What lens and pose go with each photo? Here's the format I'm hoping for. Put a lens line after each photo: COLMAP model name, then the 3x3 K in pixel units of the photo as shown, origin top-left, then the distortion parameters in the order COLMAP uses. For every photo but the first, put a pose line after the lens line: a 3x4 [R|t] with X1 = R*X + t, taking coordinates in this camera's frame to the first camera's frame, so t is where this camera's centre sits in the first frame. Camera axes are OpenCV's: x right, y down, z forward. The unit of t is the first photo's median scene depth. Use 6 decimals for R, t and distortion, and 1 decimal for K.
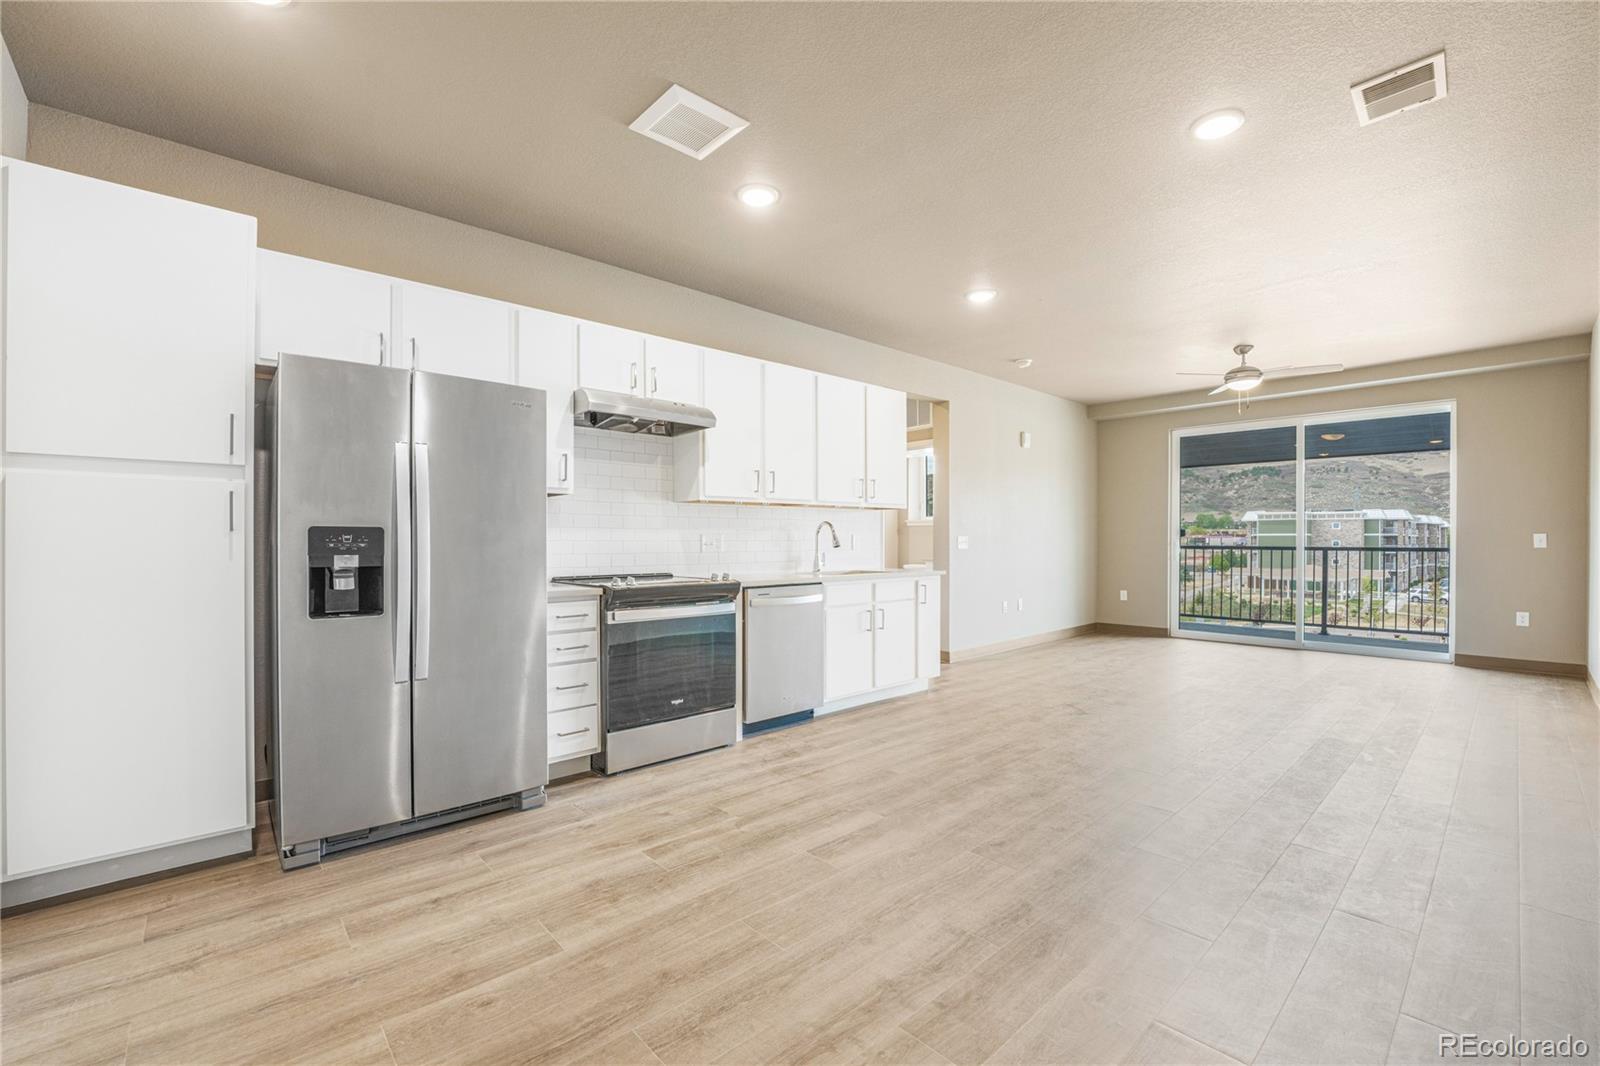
lens RADIAL K [[660.7, 0, 789.5], [0, 660.7, 543.6], [0, 0, 1]] dist [-0.018802, 0.000028]
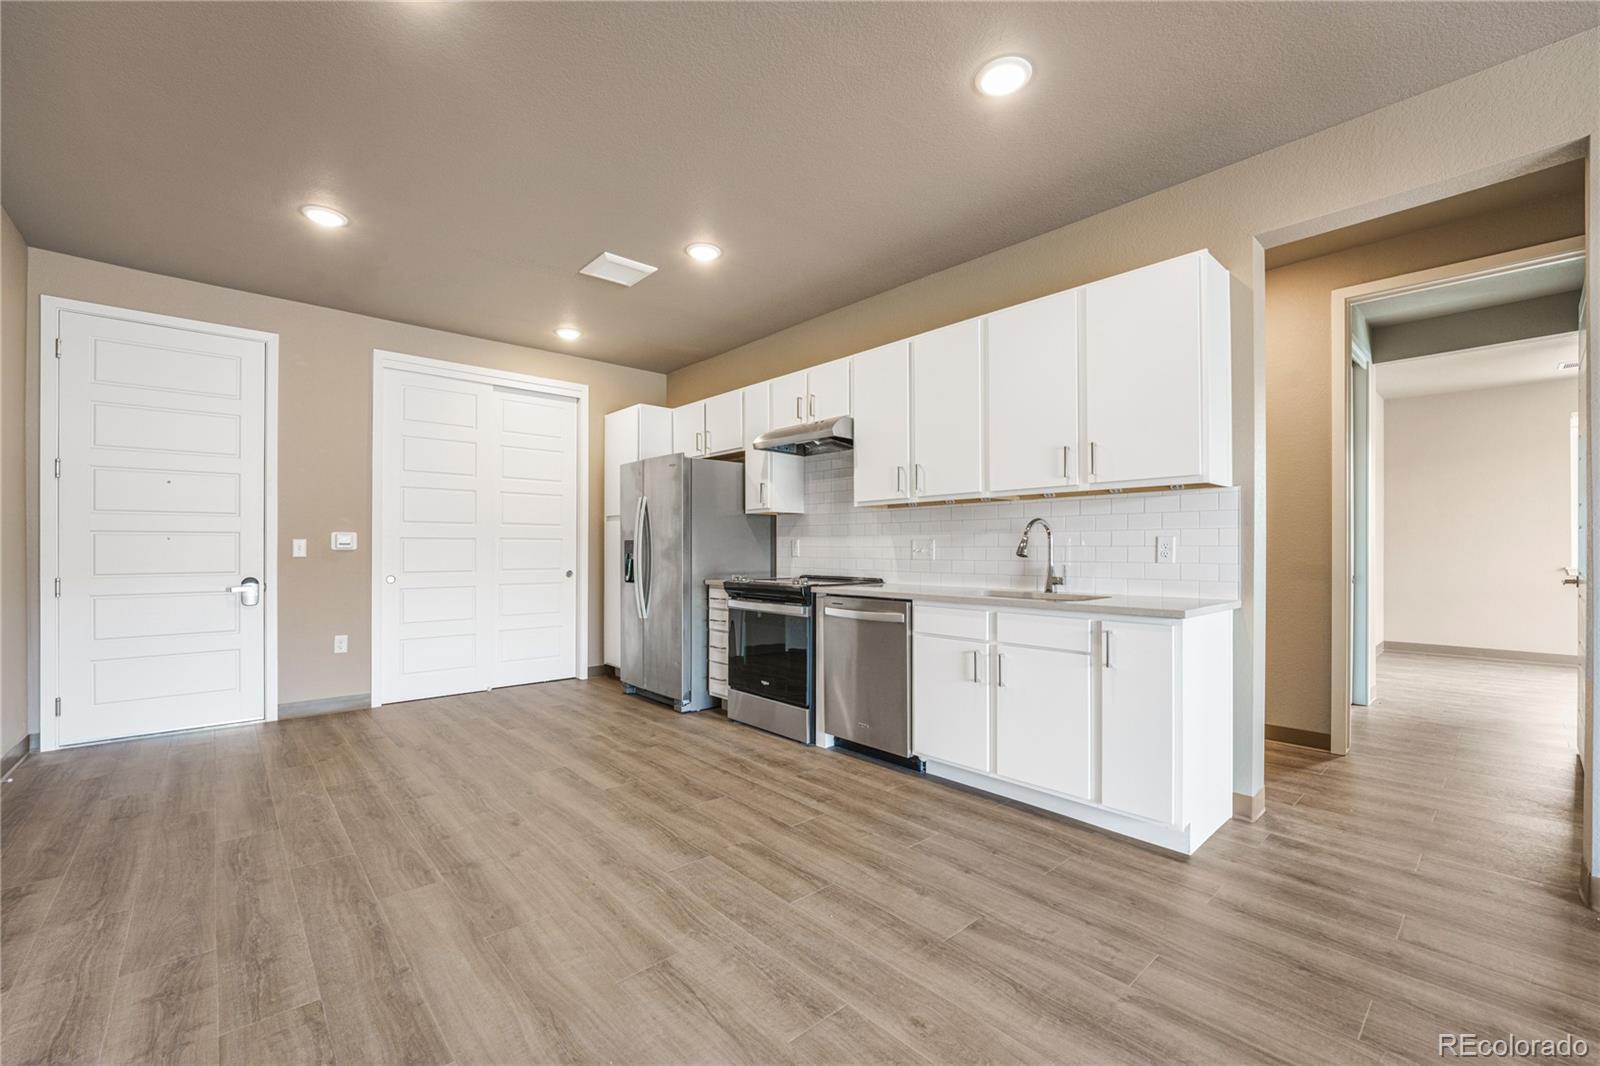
lens RADIAL K [[660.7, 0, 789.5], [0, 660.7, 543.6], [0, 0, 1]] dist [-0.018802, 0.000028]
pose [[0.006401, -0.006014, -0.999961, 0.838134], [-0.007949, 0.999950, -0.006065, -0.002283], [0.999948, 0.007987, 0.006353, 0.855676]]
